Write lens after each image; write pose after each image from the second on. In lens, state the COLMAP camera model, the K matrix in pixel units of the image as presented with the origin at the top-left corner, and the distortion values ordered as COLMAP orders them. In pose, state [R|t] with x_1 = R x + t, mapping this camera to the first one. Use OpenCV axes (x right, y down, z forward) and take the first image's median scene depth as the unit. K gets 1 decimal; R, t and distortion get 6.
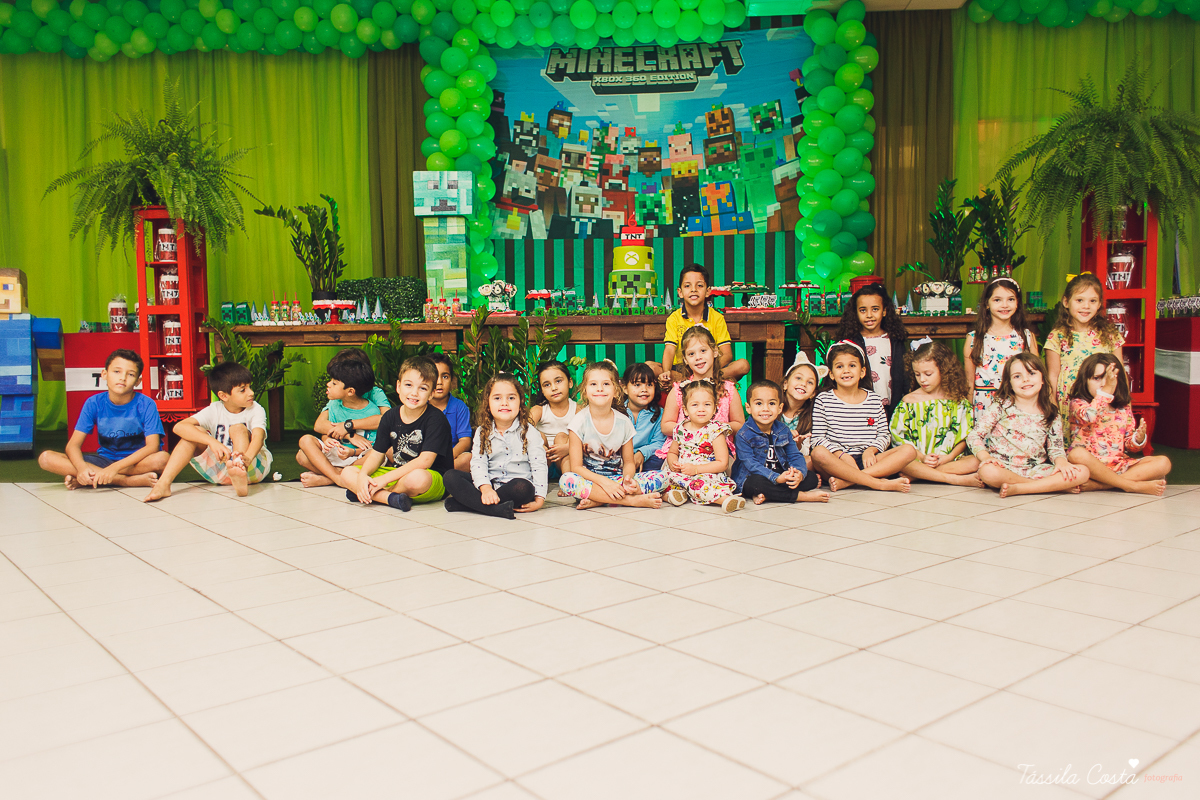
lens RADIAL K [[934.3, 0, 599.6], [0, 934.3, 410.6], [0, 0, 1]] dist [0.020171, -0.007300]
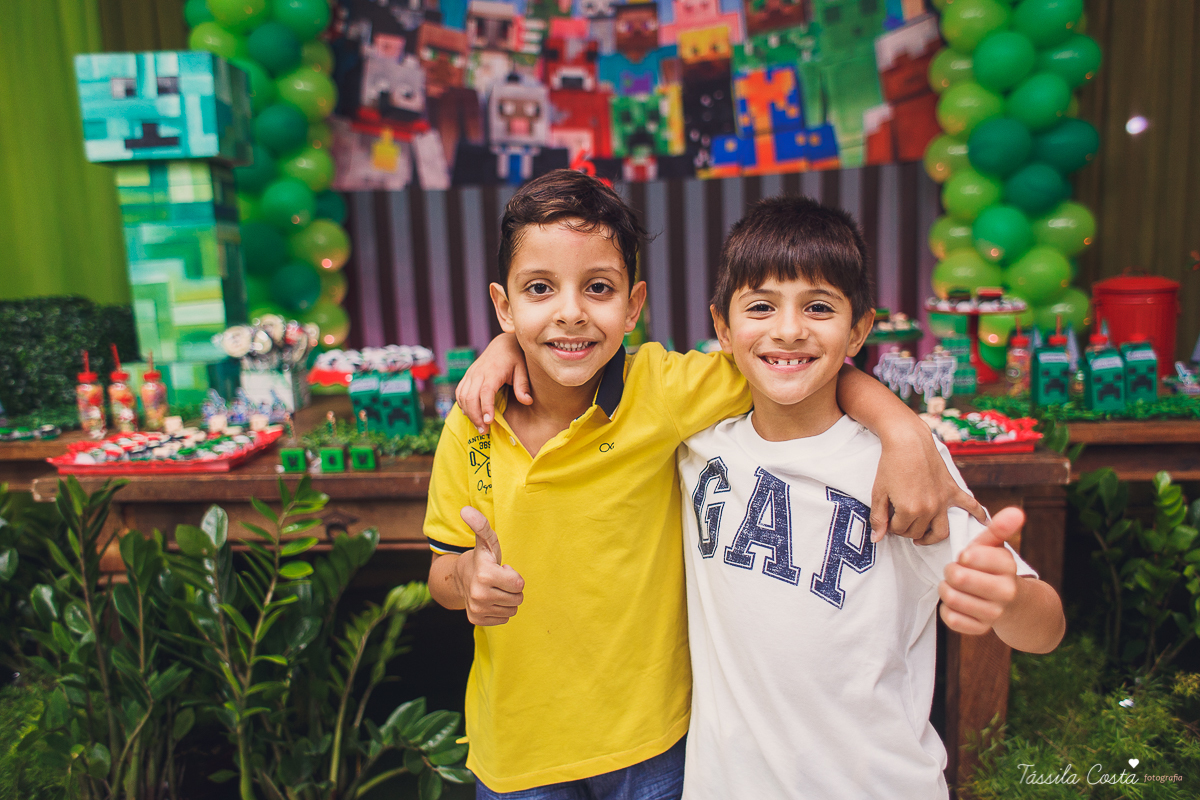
lens RADIAL K [[934.3, 0, 602.7], [0, 934.3, 410.8], [0, 0, 1]] dist [0.020171, -0.007300]
pose [[0.999571, -0.022928, -0.018250, 0.039350], [0.024593, 0.994981, 0.096991, -0.107958], [0.015935, -0.097398, 0.995118, 0.464265]]
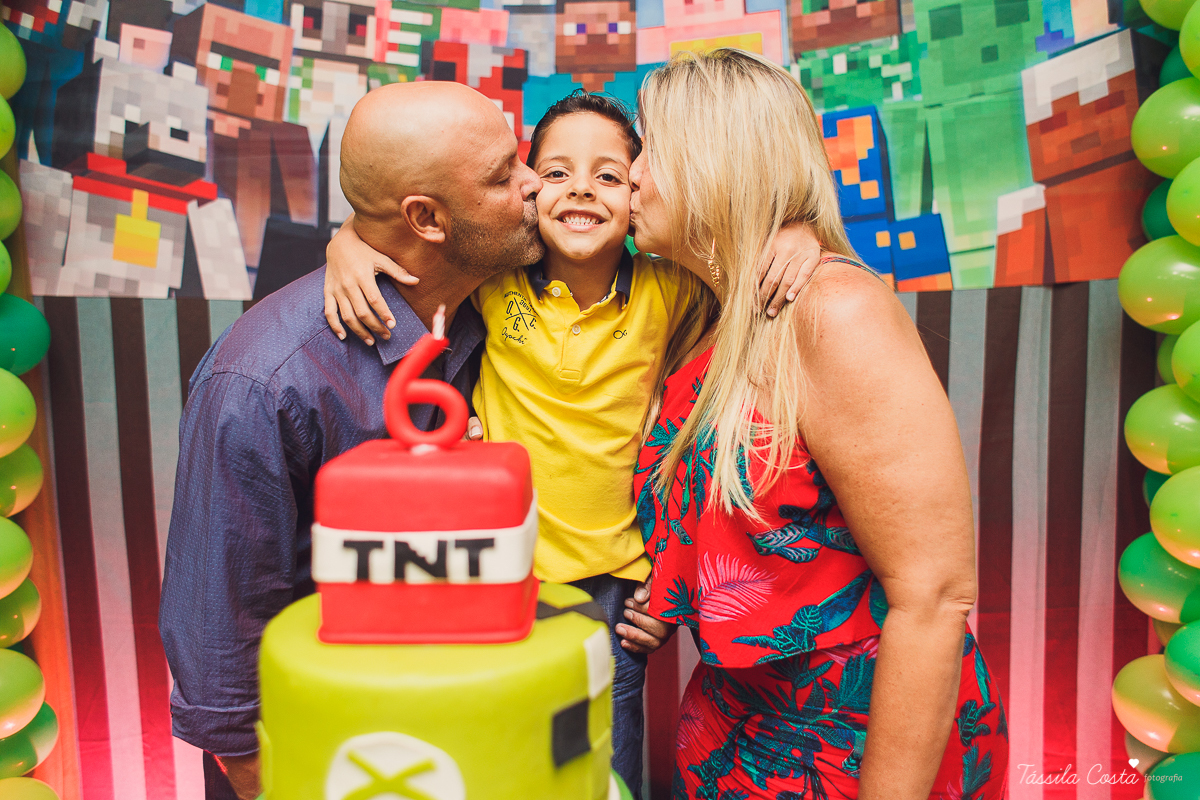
lens RADIAL K [[934.3, 0, 601.5], [0, 934.3, 403.0], [0, 0, 1]] dist [0.020171, -0.007300]
pose [[0.998866, -0.001588, 0.047576, 0.041394], [-0.000384, 0.999142, 0.041417, -0.165728], [-0.047600, -0.041388, 0.998009, 0.708729]]
